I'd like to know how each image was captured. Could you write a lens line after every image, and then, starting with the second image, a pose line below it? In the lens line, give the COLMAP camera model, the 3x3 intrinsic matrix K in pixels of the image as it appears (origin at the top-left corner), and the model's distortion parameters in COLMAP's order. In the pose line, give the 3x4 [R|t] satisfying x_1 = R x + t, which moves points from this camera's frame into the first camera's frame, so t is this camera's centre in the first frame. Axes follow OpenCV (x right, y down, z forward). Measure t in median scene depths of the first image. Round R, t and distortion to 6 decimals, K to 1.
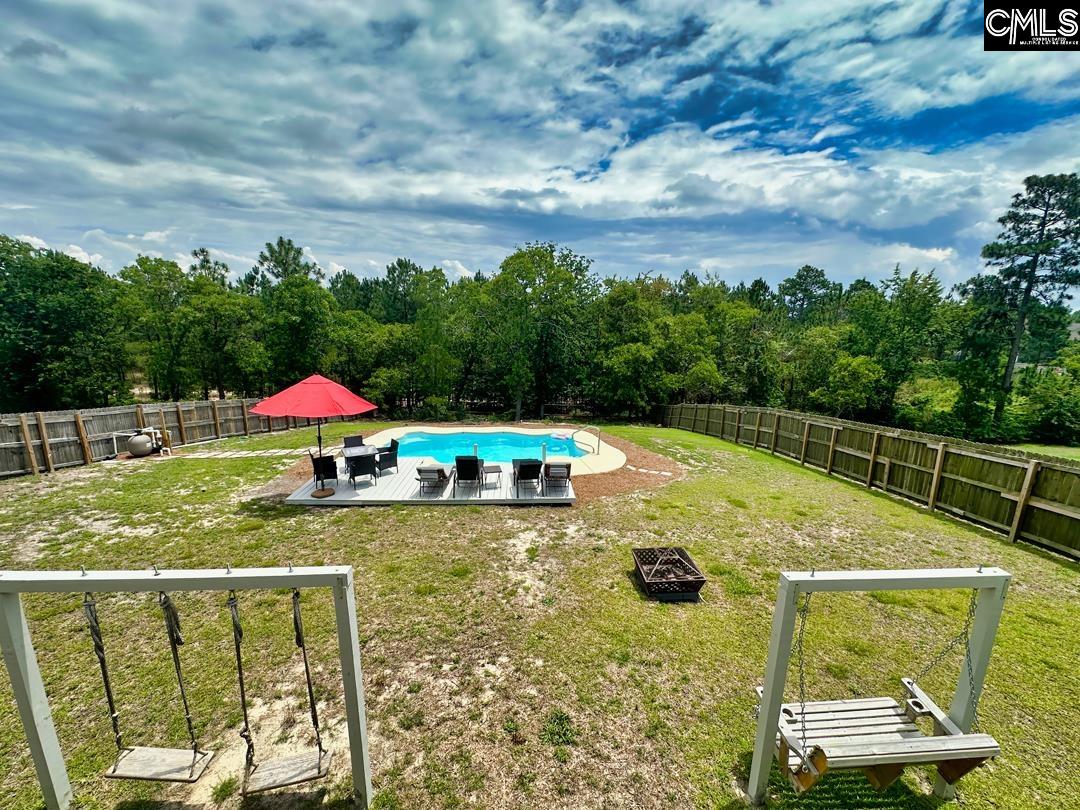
lens RADIAL K [[430.8, 0, 545.8], [0, 430.8, 405.2], [0, 0, 1]] dist [-0.000975, -0.000204]
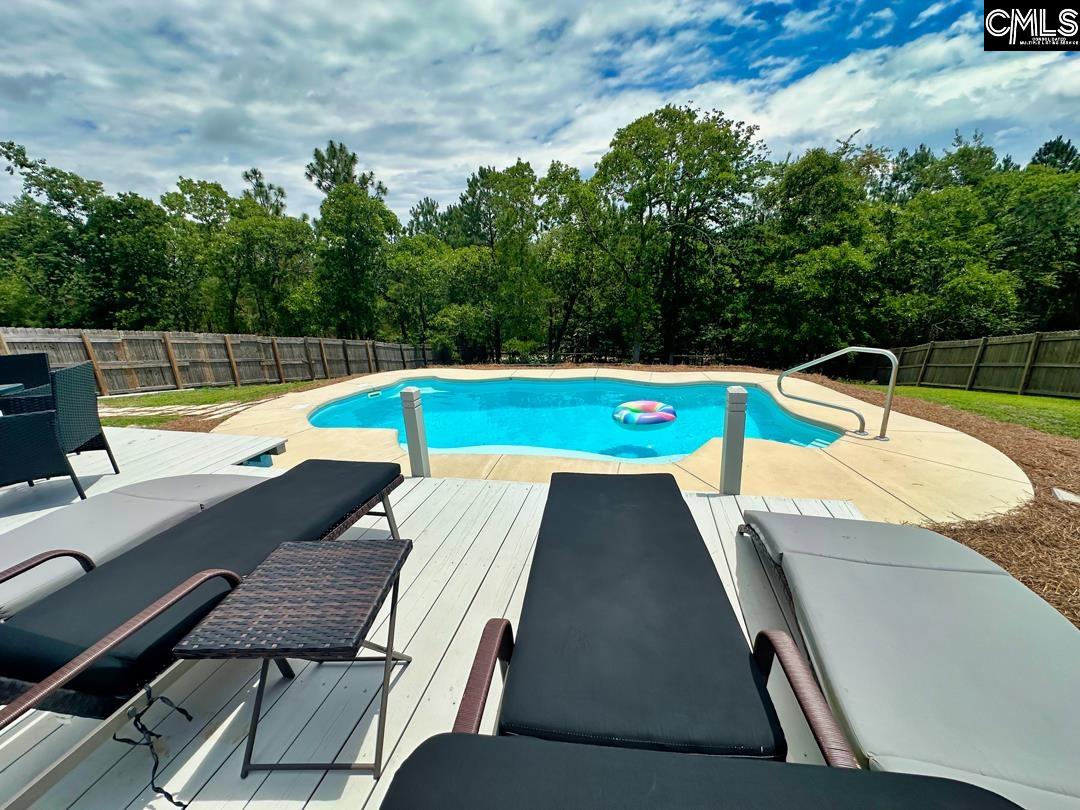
lens RADIAL K [[430.8, 0, 548.0], [0, 430.8, 404.4], [0, 0, 1]] dist [-0.000975, -0.000204]
pose [[0.960482, 0.015369, -0.277917, -0.006876], [0.004954, 0.997372, 0.072278, 0.033012], [0.278298, -0.070799, 0.957882, 0.303137]]
